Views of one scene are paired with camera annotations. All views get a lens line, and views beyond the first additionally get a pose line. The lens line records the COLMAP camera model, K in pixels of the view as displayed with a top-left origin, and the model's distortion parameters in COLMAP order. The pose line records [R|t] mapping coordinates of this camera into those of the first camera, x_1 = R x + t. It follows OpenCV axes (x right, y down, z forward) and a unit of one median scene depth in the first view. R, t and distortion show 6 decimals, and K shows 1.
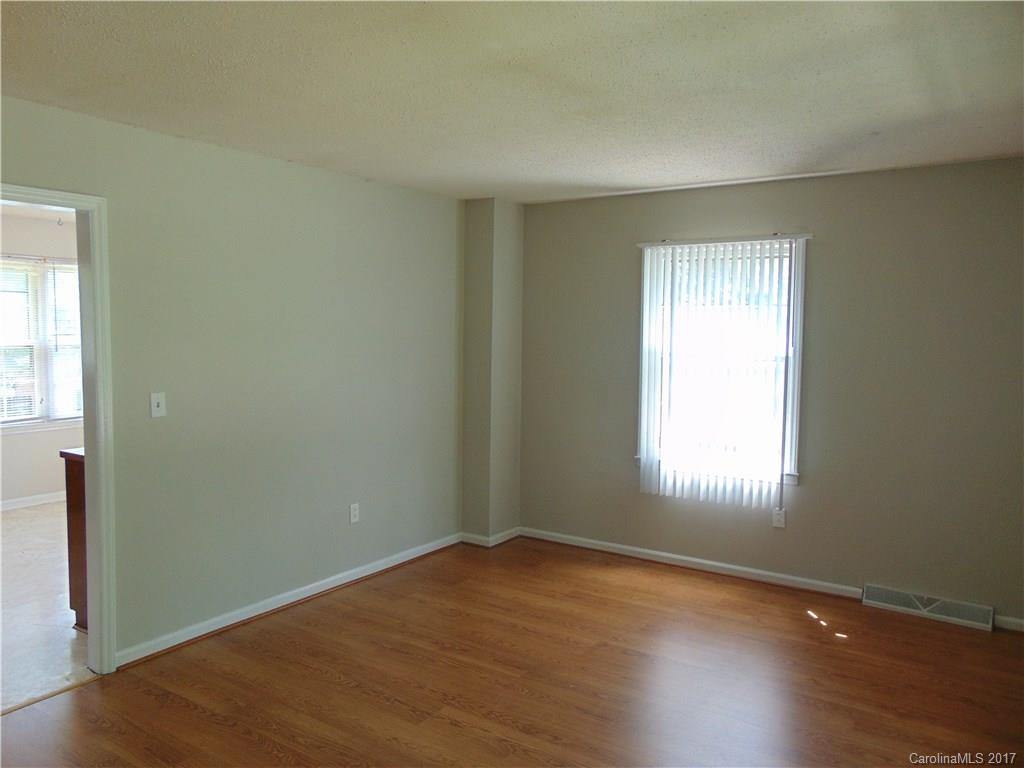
lens RADIAL K [[766.4, 0, 512.0], [0, 766.4, 384.0], [0, 0, 1]] dist [-0.023074, 0.074735]
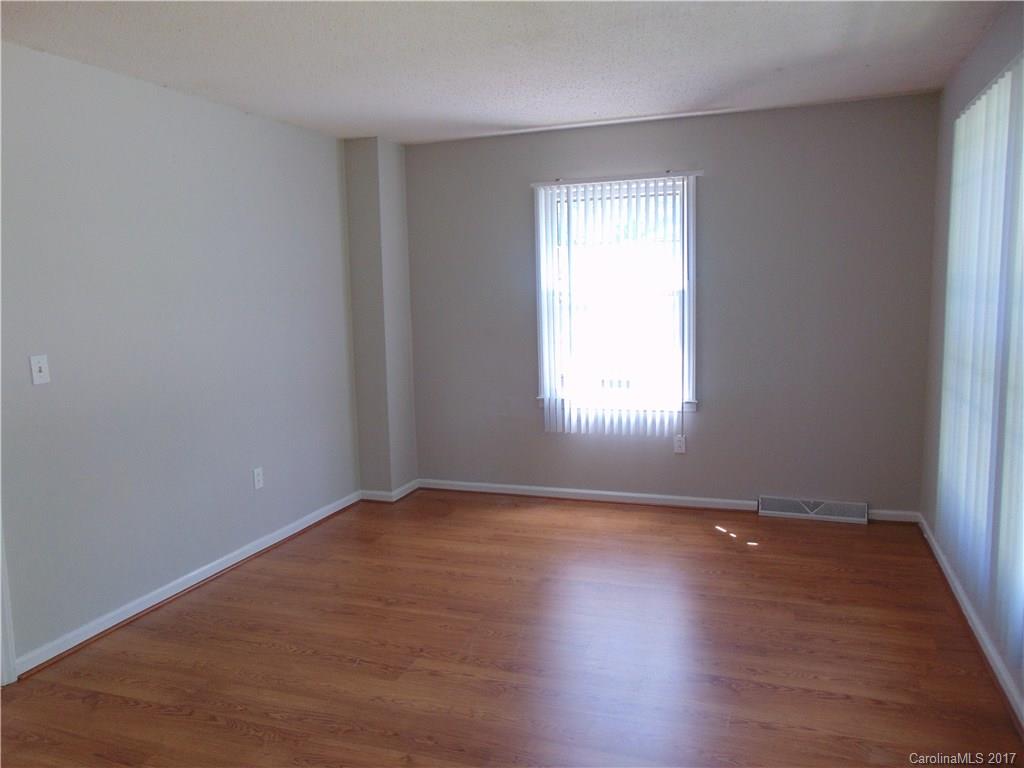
lens RADIAL K [[766.4, 0, 512.0], [0, 766.4, 384.0], [0, 0, 1]] dist [-0.023074, 0.074735]
pose [[0.969892, -0.067392, 0.234026, -0.124674], [0.054620, 0.996664, 0.060640, 0.016217], [-0.237332, -0.046032, 0.970337, 0.034503]]
